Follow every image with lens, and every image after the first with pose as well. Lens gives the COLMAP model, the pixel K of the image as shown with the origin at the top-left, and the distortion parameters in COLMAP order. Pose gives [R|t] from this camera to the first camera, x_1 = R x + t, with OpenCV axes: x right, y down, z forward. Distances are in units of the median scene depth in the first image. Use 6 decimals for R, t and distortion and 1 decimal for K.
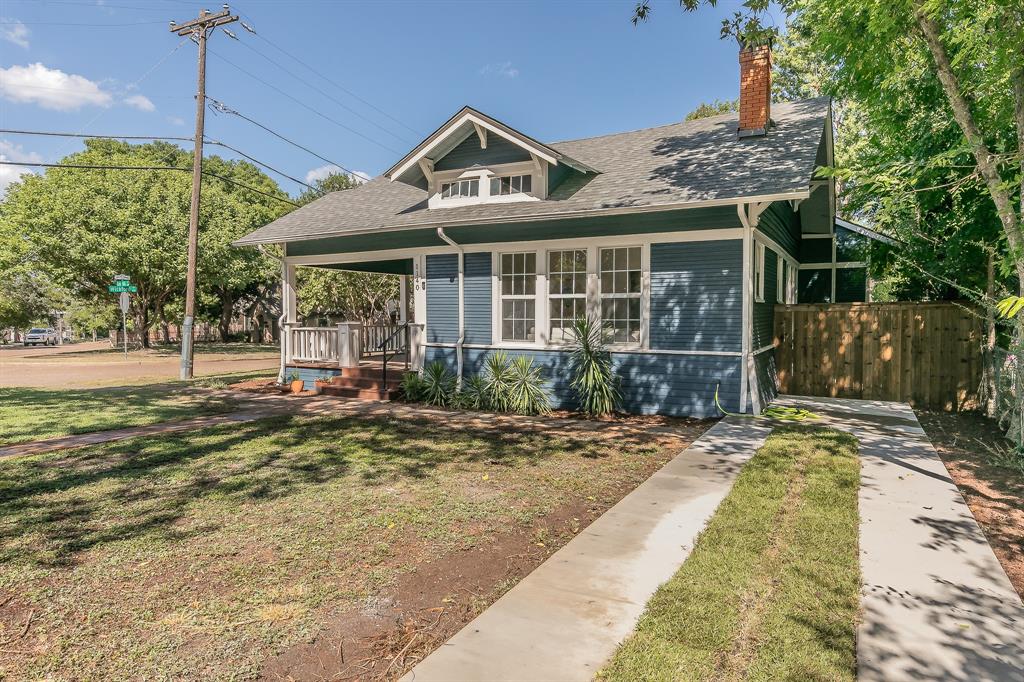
lens RADIAL K [[622.7, 0, 512.7], [0, 622.7, 336.8], [0, 0, 1]] dist [-0.002342, -0.000058]
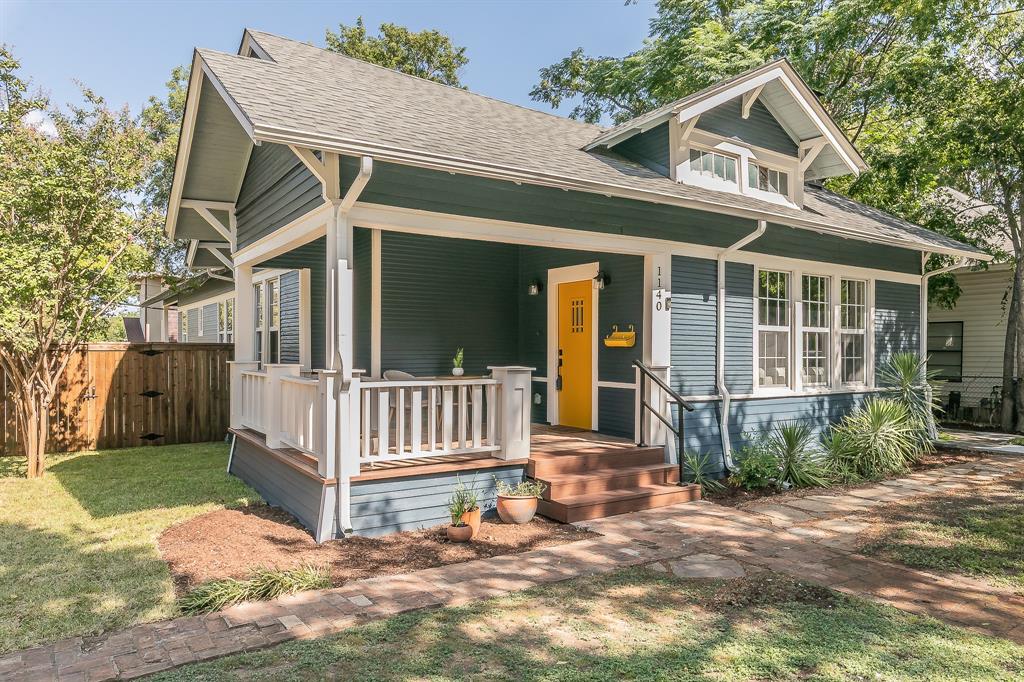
lens RADIAL K [[676.3, 0, 512.4], [0, 676.3, 344.5], [0, 0, 1]] dist [-0.000457, 0.000001]
pose [[0.453889, -0.000628, 0.891058, -0.868456], [0.019048, 0.999778, -0.008998, -0.041939], [-0.890855, 0.021057, 0.453800, 0.899405]]
